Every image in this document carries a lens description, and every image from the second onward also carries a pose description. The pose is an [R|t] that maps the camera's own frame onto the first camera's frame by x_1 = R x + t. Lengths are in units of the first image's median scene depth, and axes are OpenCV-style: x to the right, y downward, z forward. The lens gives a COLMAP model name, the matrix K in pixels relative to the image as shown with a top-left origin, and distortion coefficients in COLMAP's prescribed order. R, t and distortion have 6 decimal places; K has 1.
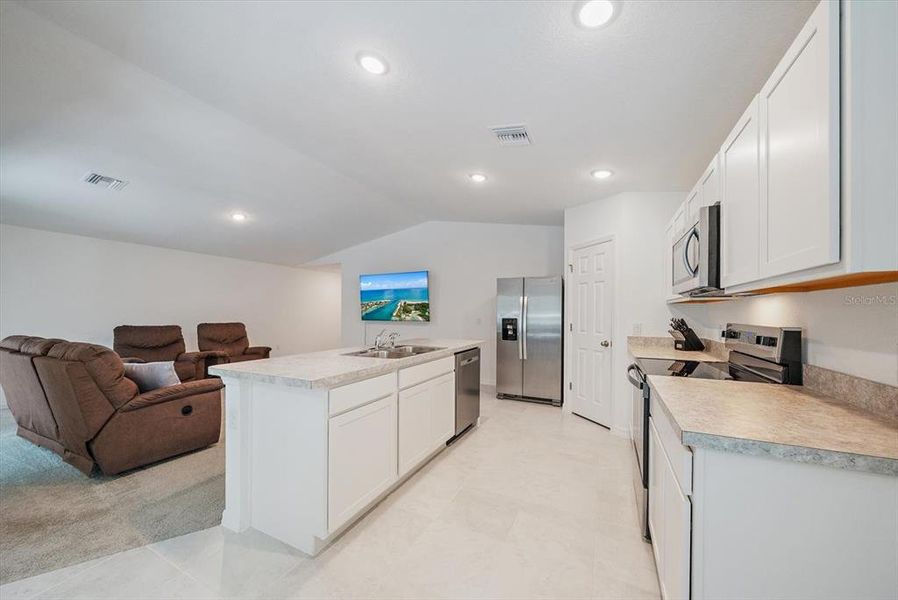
lens RADIAL K [[323.7, 0, 450.9], [0, 323.7, 312.5], [0, 0, 1]] dist [0.000929, 0.000098]
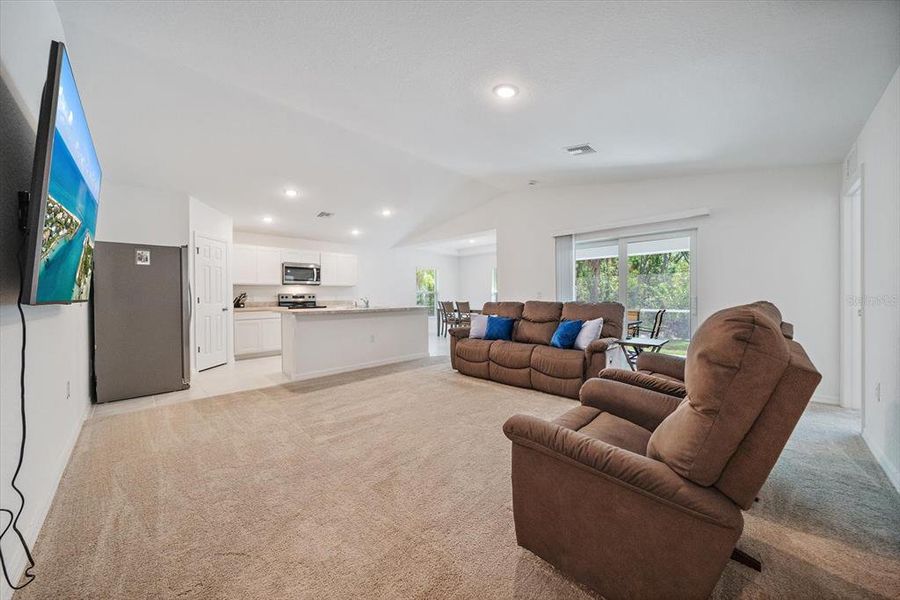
lens RADIAL K [[322.9, 0, 448.8], [0, 322.9, 297.2], [0, 0, 1]] dist [-0.000152, -0.000011]
pose [[-0.947976, 0.003277, 0.318325, -0.583670], [0.004553, 0.999984, 0.003266, 0.022894], [-0.318309, 0.004546, -0.947976, 1.210504]]
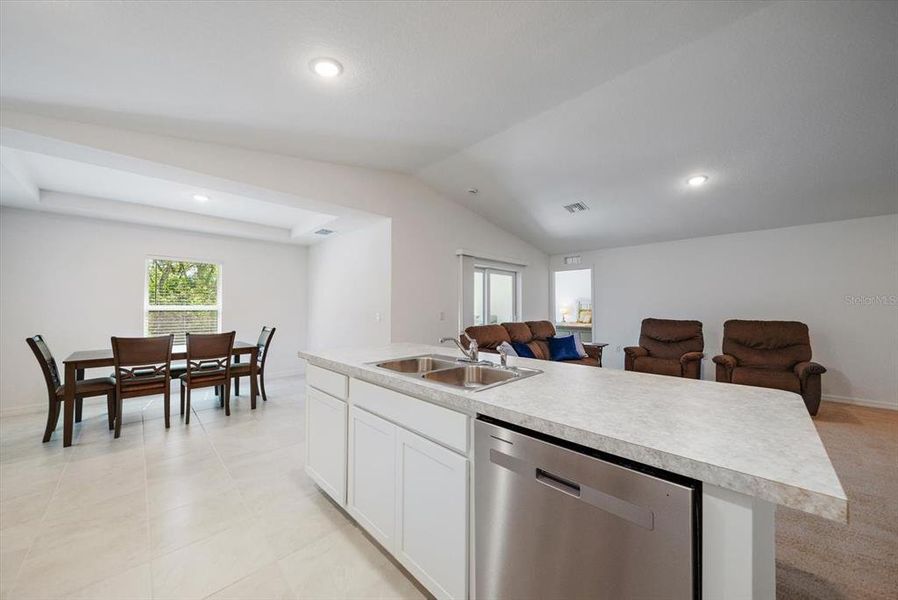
lens RADIAL K [[318.8, 0, 453.6], [0, 318.8, 303.8], [0, 0, 1]] dist [-0.000870, -0.000042]
pose [[-0.305700, -0.012559, -0.952045, 0.180907], [0.000747, 0.999910, -0.013430, 0.002421], [0.952128, -0.004816, -0.305663, 0.544915]]
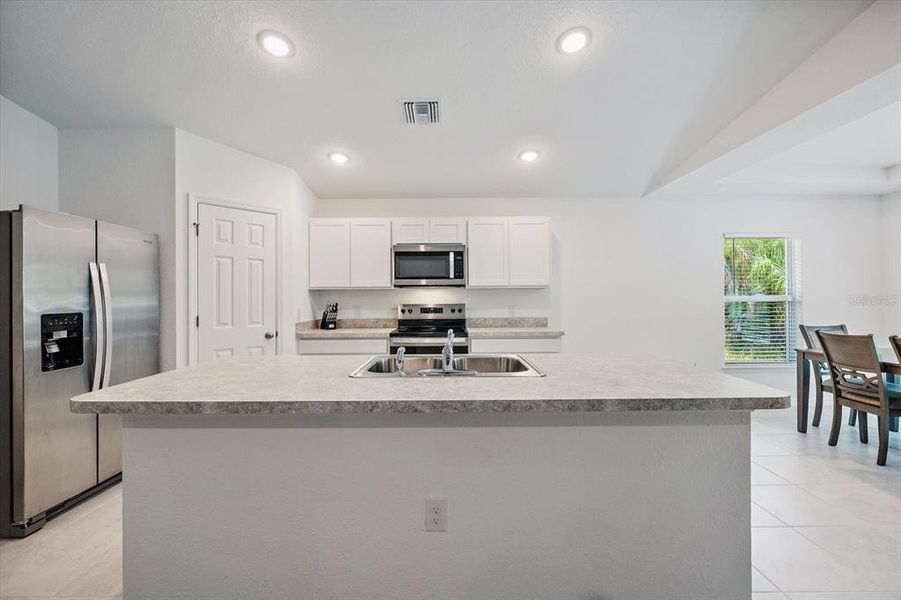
lens RADIAL K [[369.9, 0, 446.8], [0, 369.9, 296.8], [0, 0, 1]] dist [-0.000085, 0.000111]
pose [[-0.451445, 0.003382, 0.892292, -0.337037], [0.003966, 0.999991, -0.001783, 0.000071], [-0.892290, 0.002734, -0.451454, 0.586558]]
